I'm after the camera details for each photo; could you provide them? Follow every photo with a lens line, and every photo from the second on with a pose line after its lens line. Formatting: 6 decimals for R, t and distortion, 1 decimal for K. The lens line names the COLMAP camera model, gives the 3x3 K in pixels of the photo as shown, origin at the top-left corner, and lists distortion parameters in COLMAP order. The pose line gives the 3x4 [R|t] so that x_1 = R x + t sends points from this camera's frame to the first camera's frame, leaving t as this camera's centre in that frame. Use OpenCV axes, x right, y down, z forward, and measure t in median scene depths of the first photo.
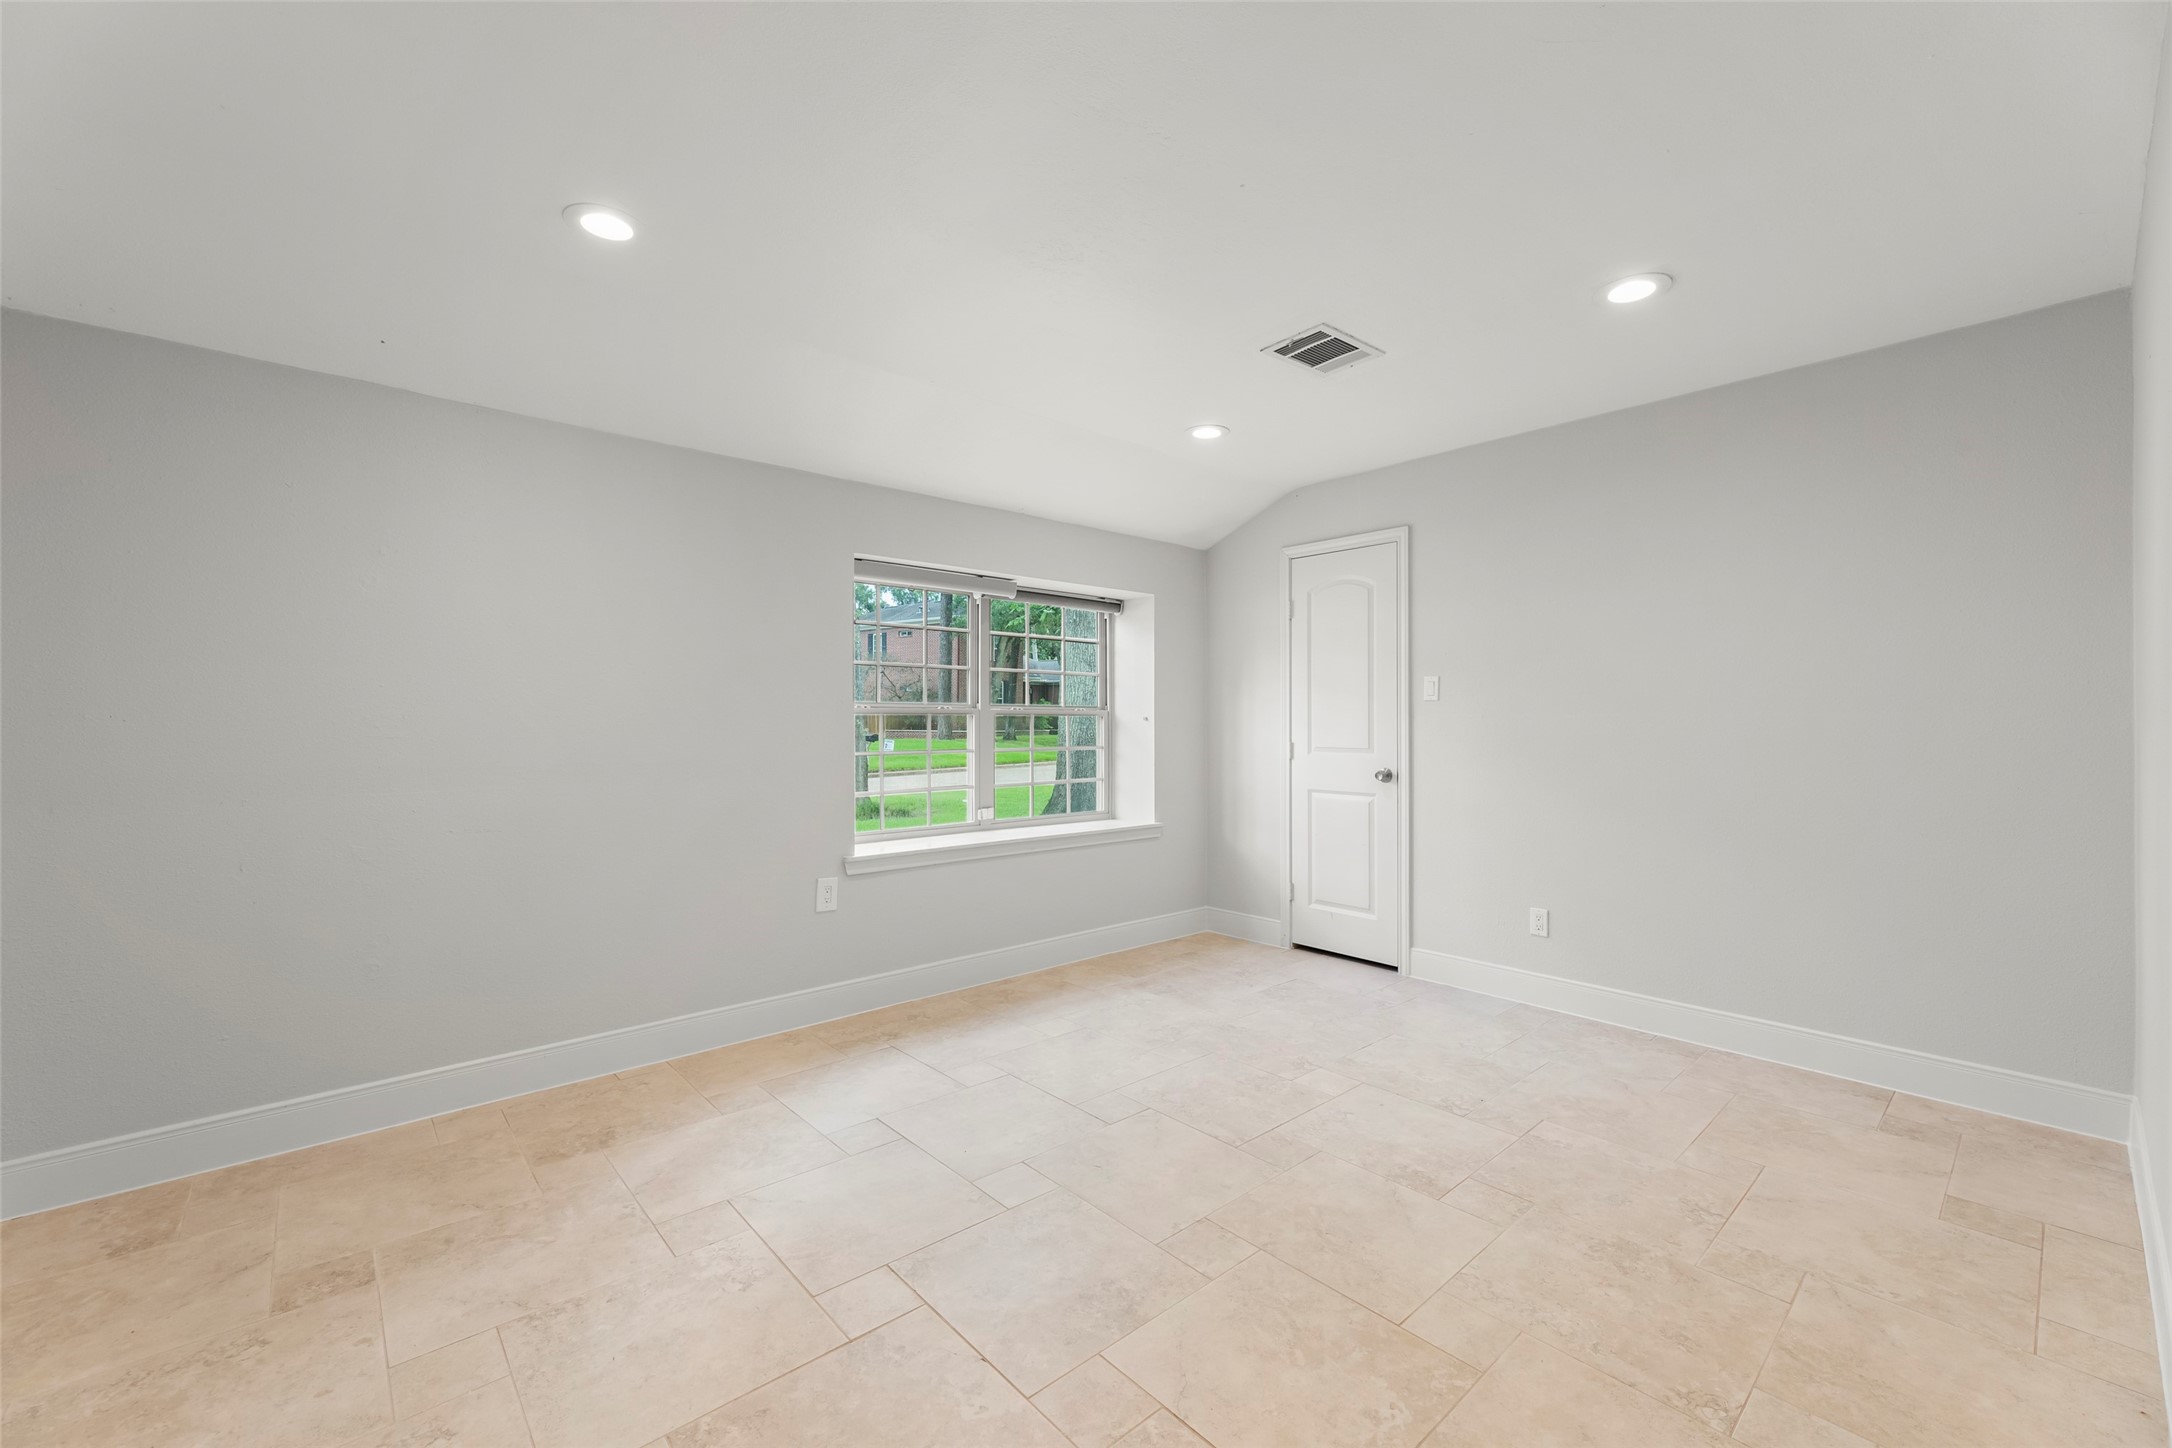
lens RADIAL K [[882.0, 0, 1084.9], [0, 882.0, 717.4], [0, 0, 1]] dist [0.000499, 0.000386]
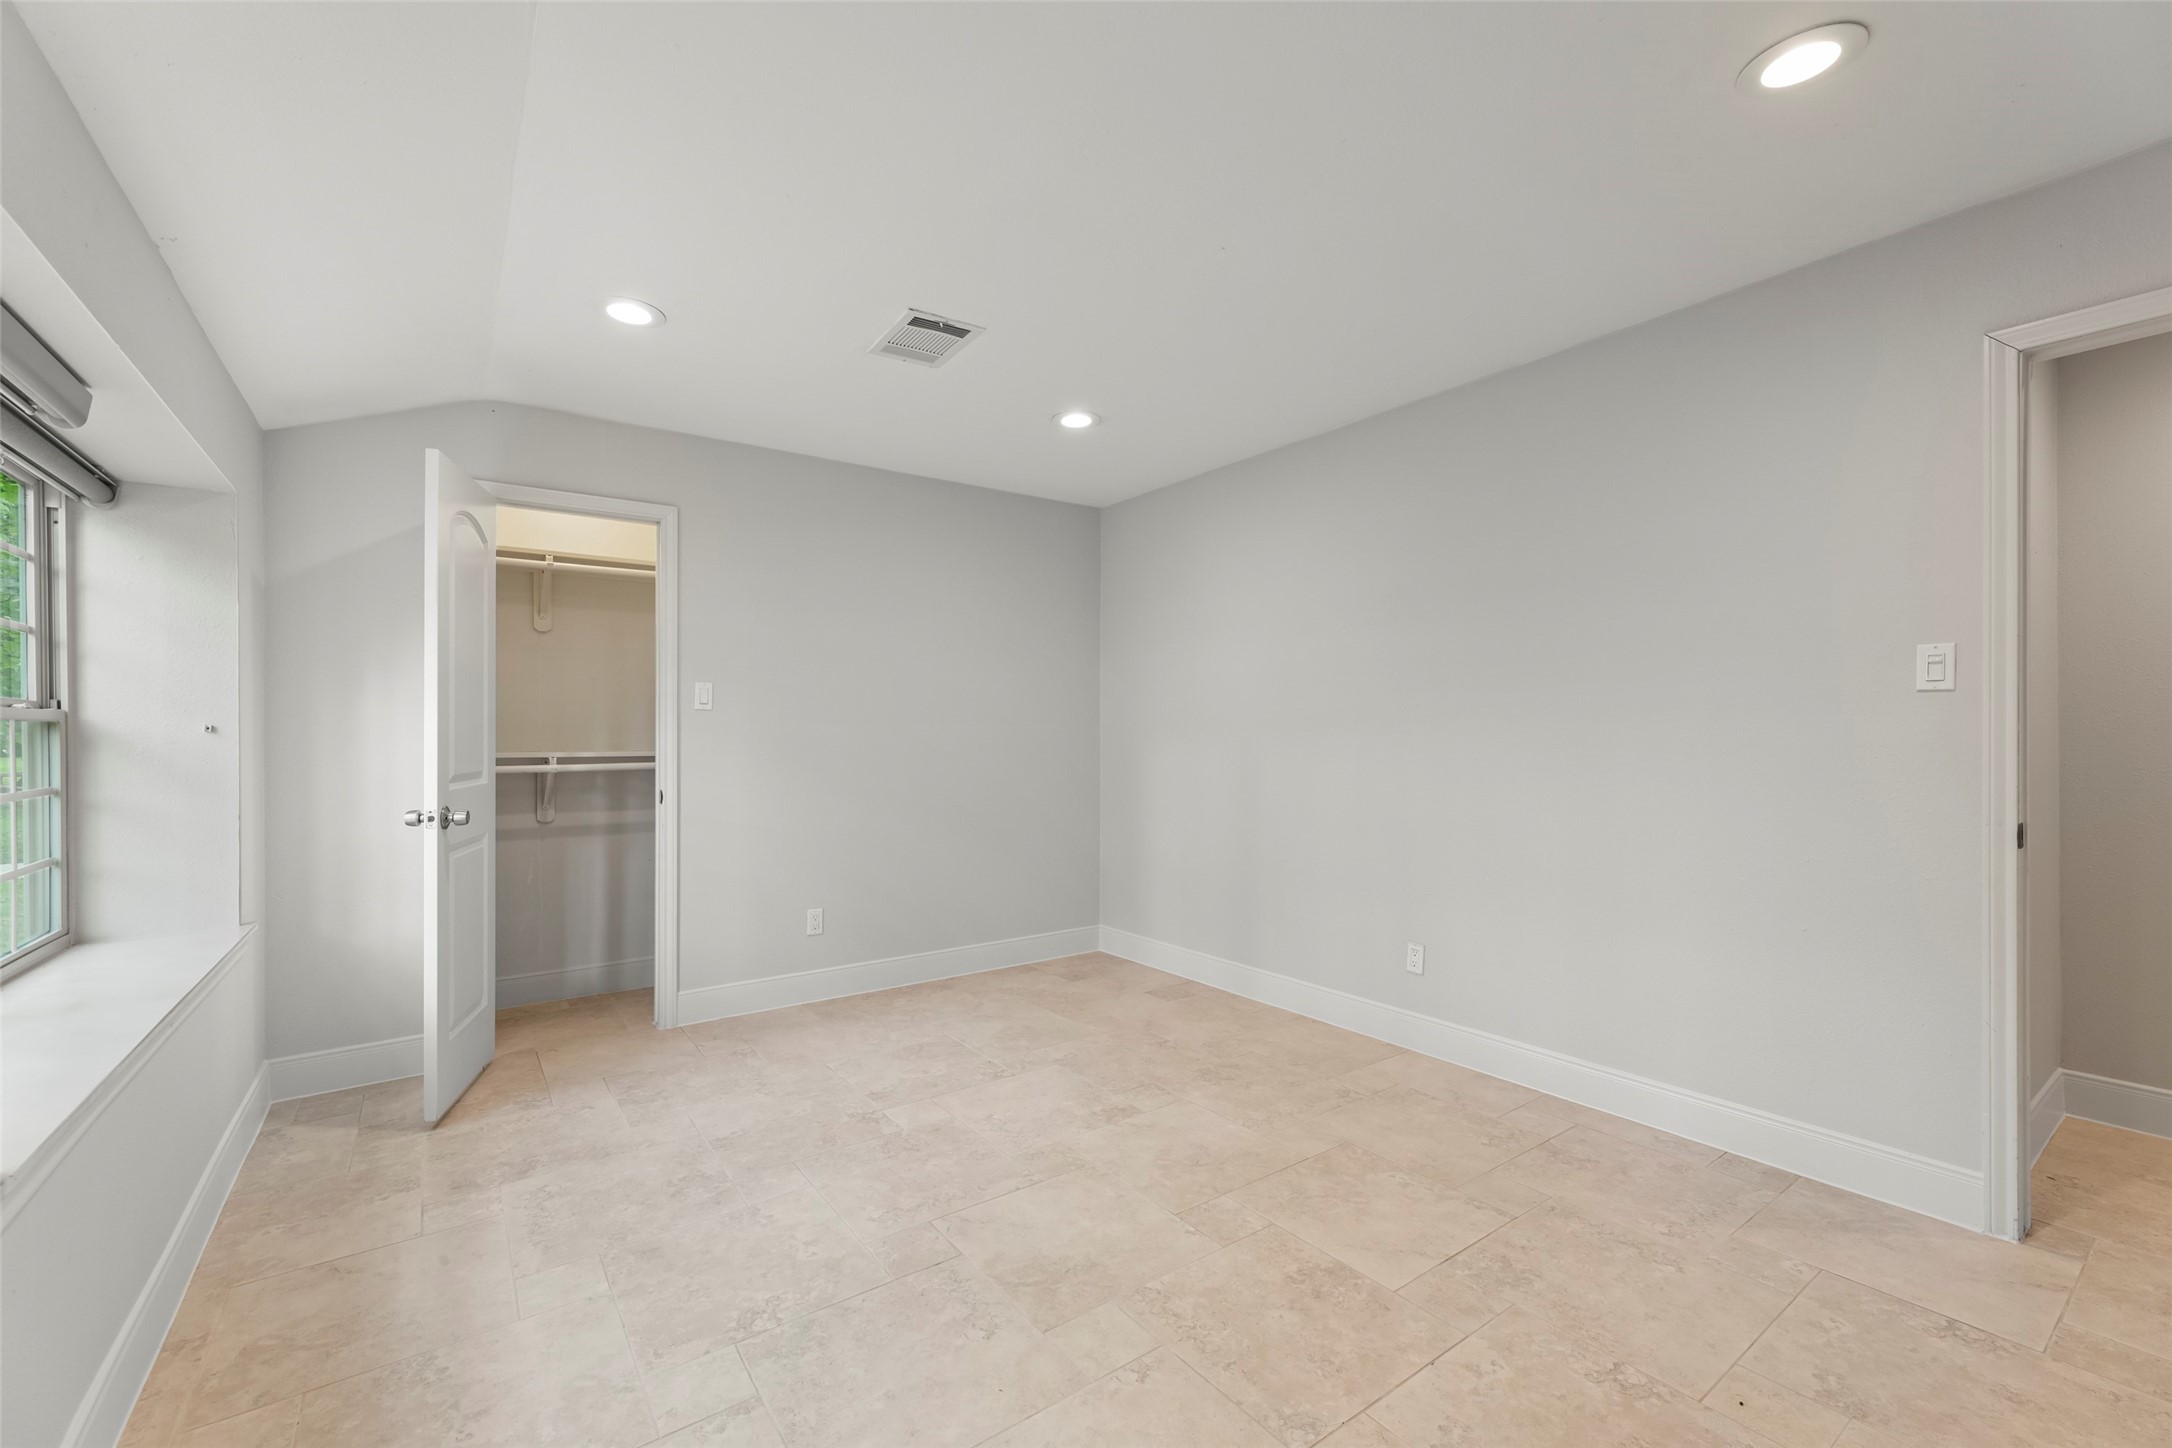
lens RADIAL K [[882.0, 0, 1083.8], [0, 882.0, 736.2], [0, 0, 1]] dist [0.000499, 0.000386]
pose [[0.093886, -0.004431, 0.995573, -0.605736], [-0.003706, 0.999982, 0.004800, 0.002541], [-0.995576, -0.004140, 0.093868, 0.684444]]
